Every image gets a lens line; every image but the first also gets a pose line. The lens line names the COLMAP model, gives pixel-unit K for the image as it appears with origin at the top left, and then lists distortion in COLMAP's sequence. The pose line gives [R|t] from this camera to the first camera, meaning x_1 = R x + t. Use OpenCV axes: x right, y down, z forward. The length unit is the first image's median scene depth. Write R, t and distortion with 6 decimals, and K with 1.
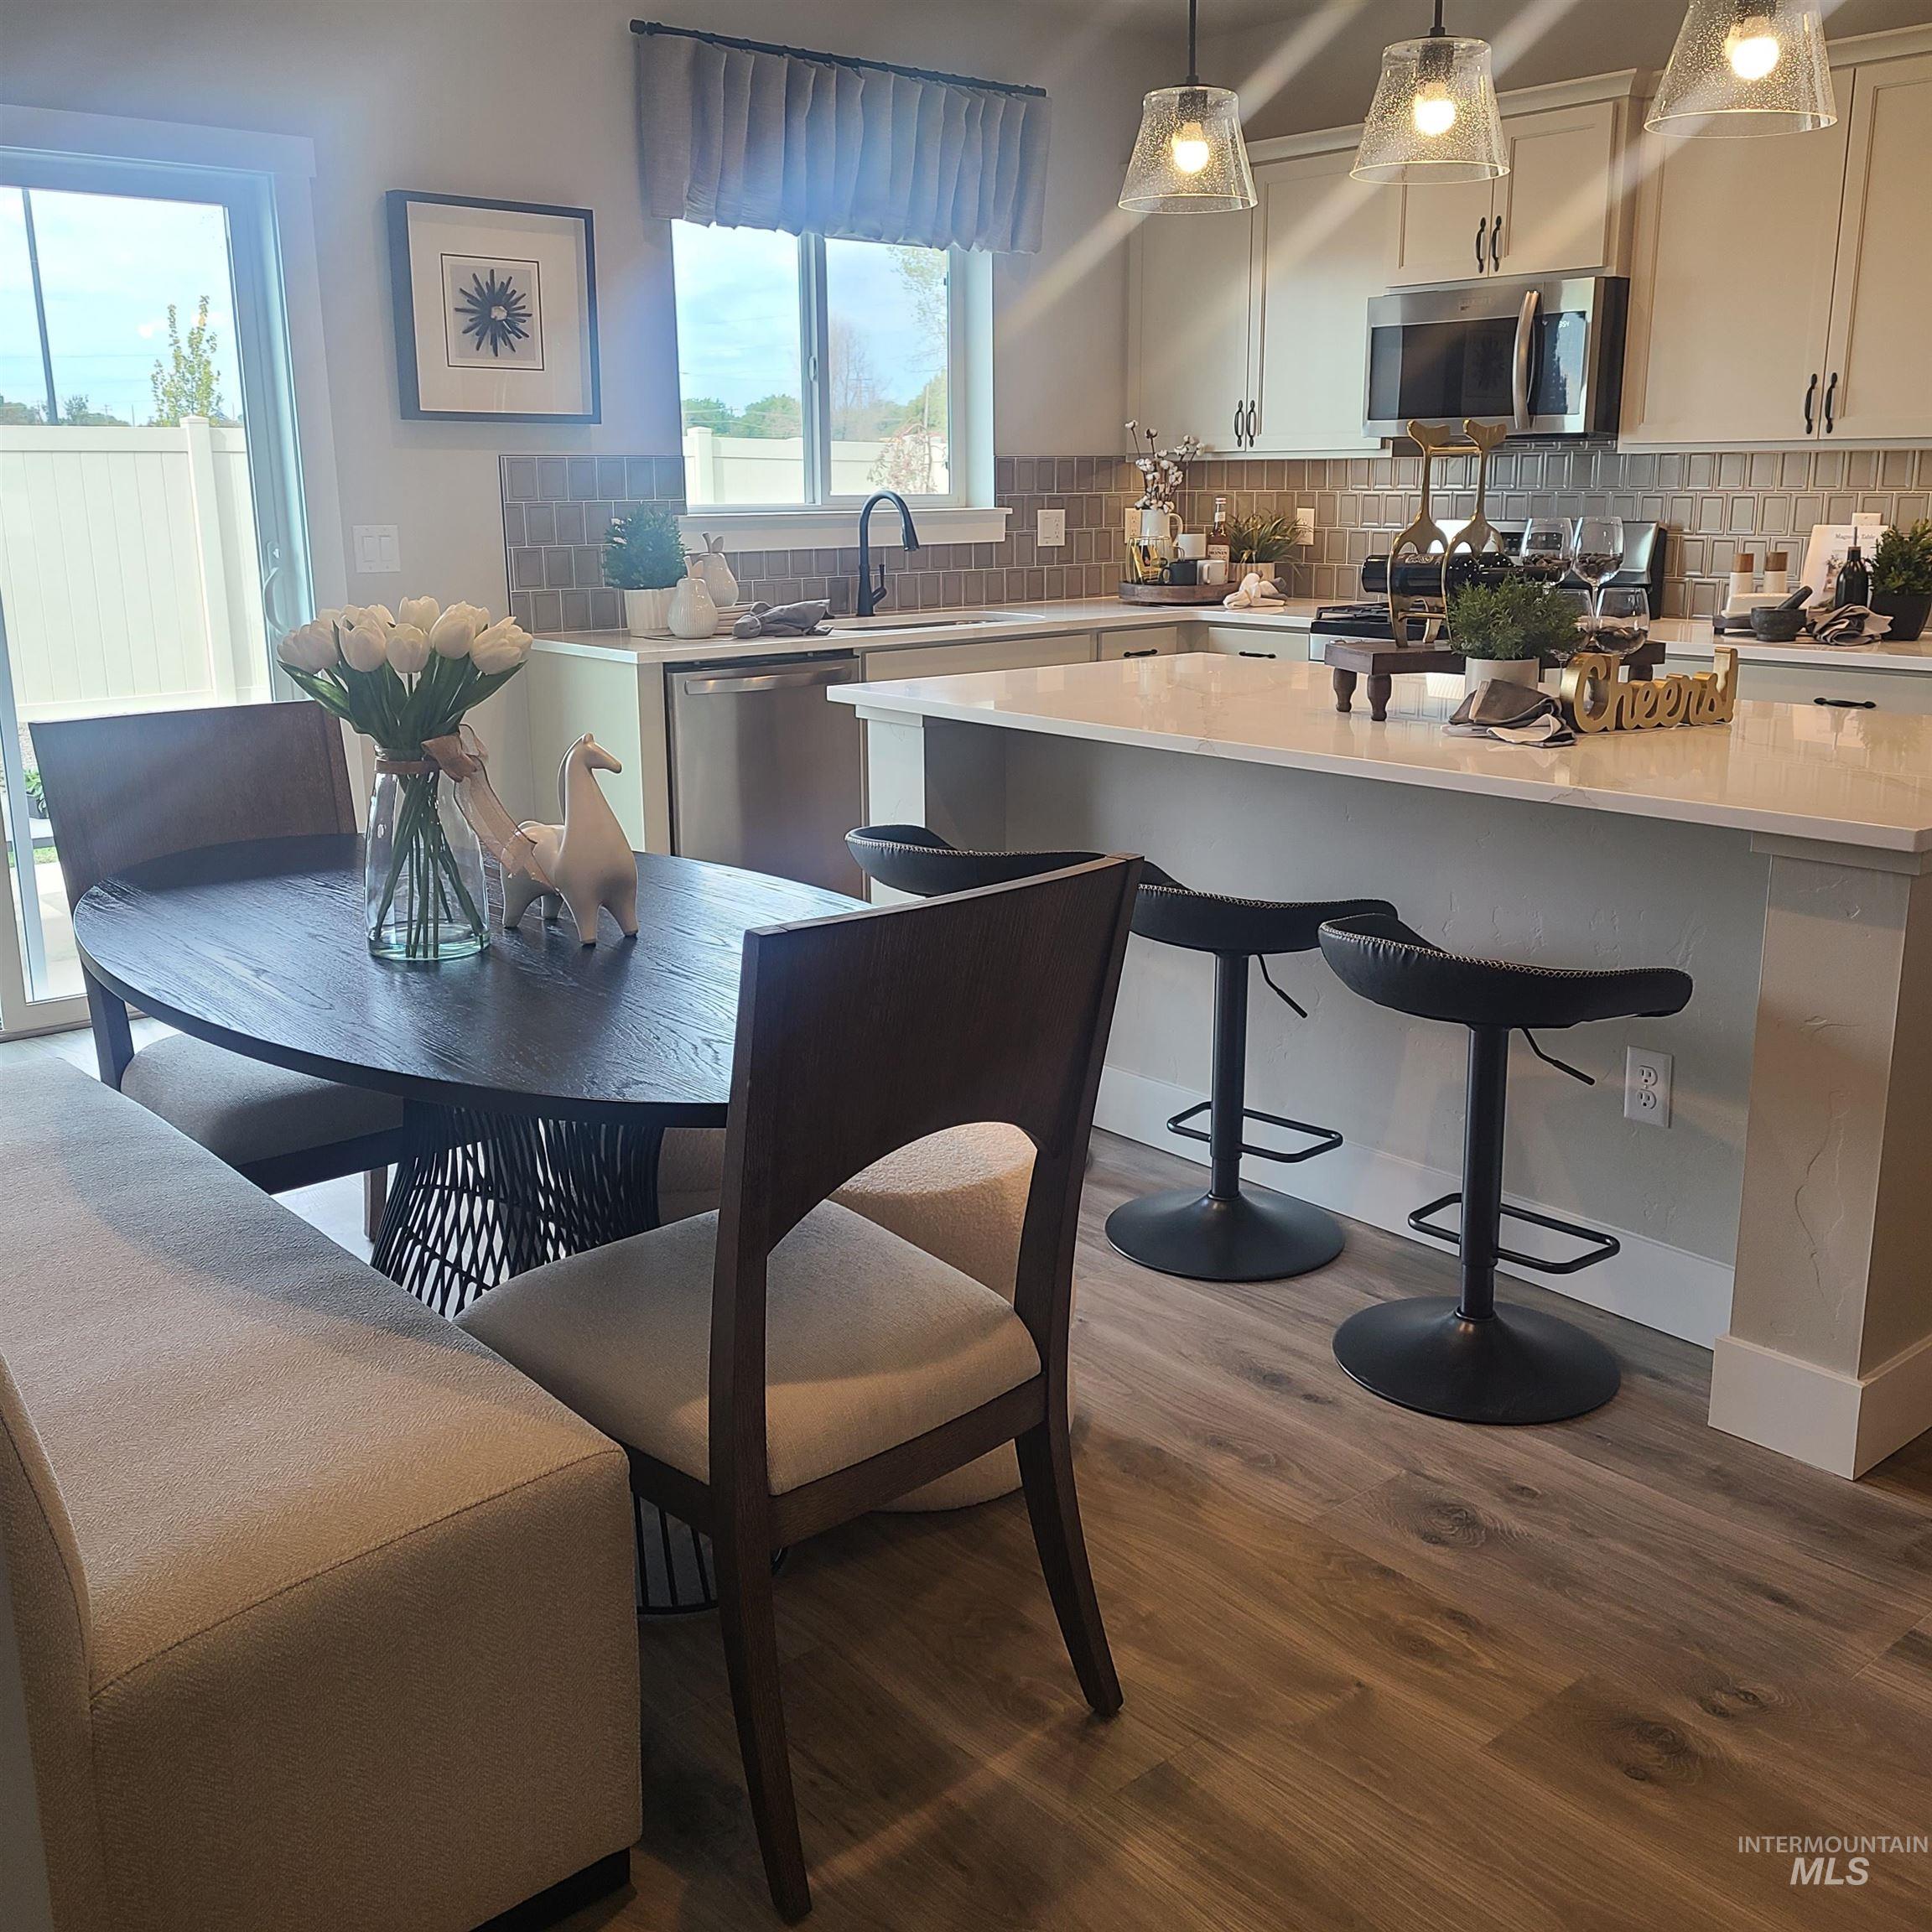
lens RADIAL K [[1951.1, 0, 966.0], [0, 1951.1, 966.0], [0, 0, 1]] dist [0.057830, -0.027900]
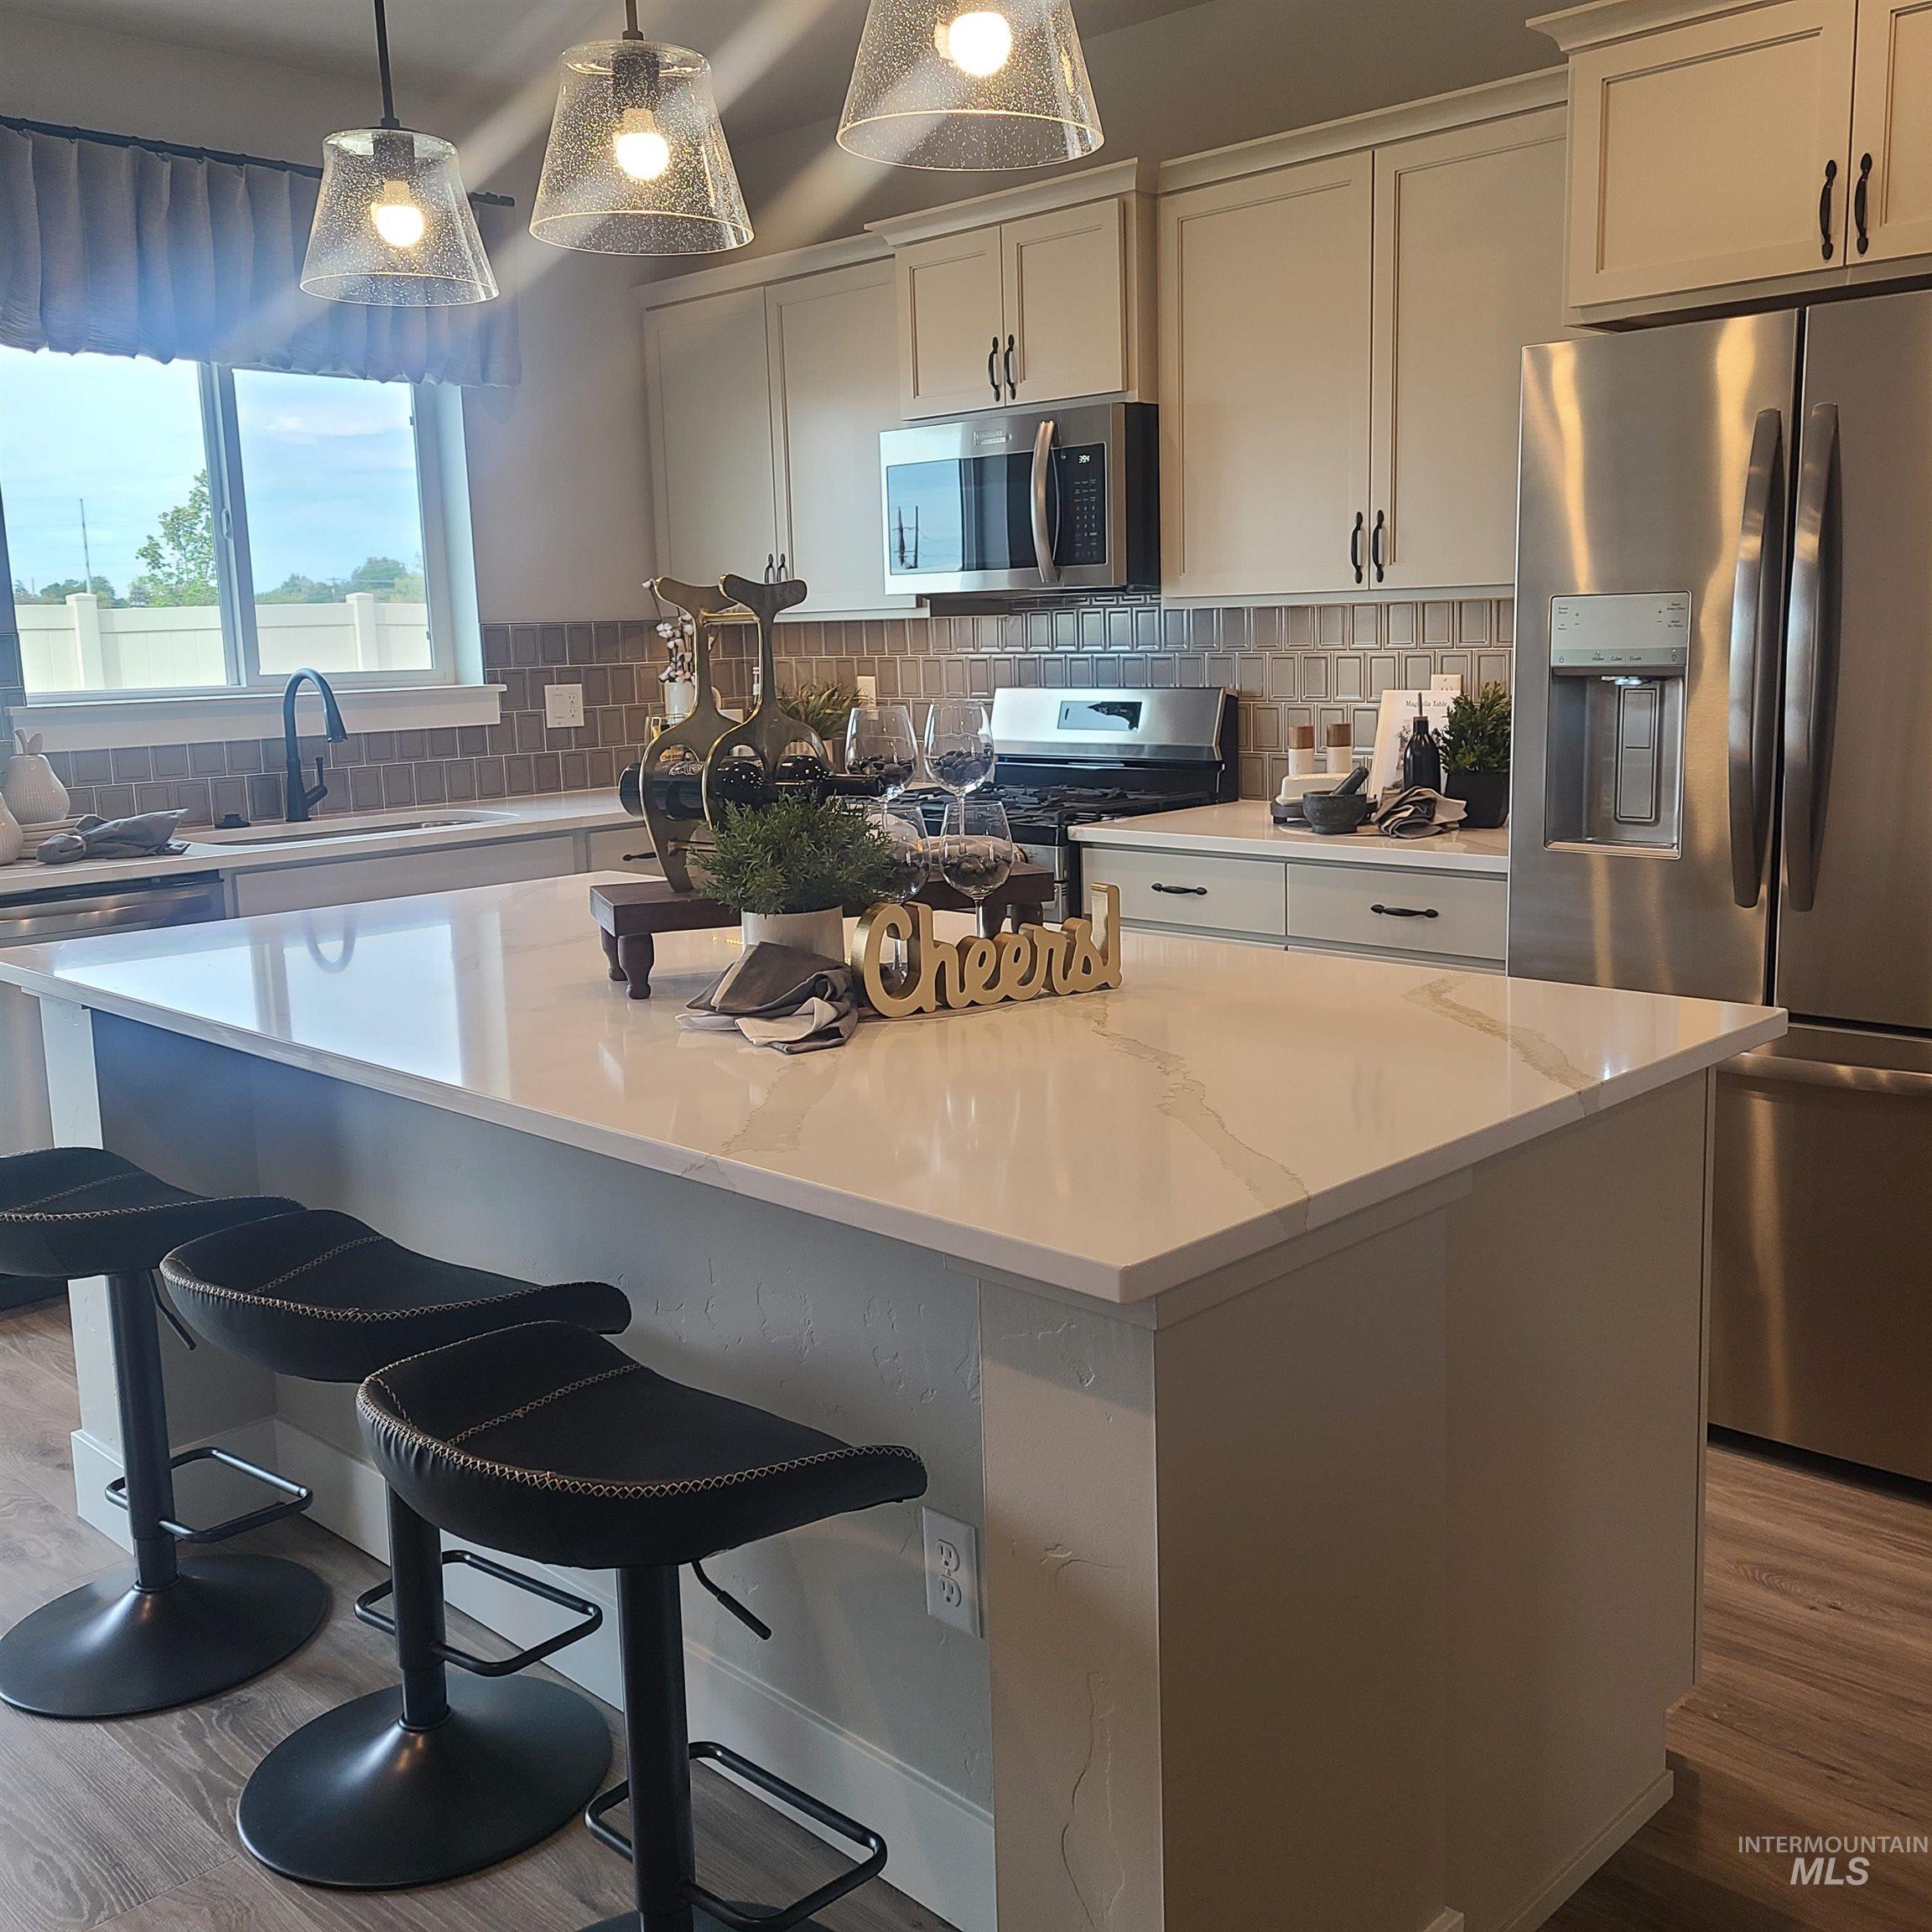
lens RADIAL K [[1951.1, 0, 966.0], [0, 1951.1, 966.0], [0, 0, 1]] dist [0.057830, -0.027900]
pose [[0.996248, -0.037860, 0.077821, 0.184923], [0.043611, 0.996335, -0.073583, -0.054373], [-0.074750, 0.076701, 0.994248, 0.201300]]
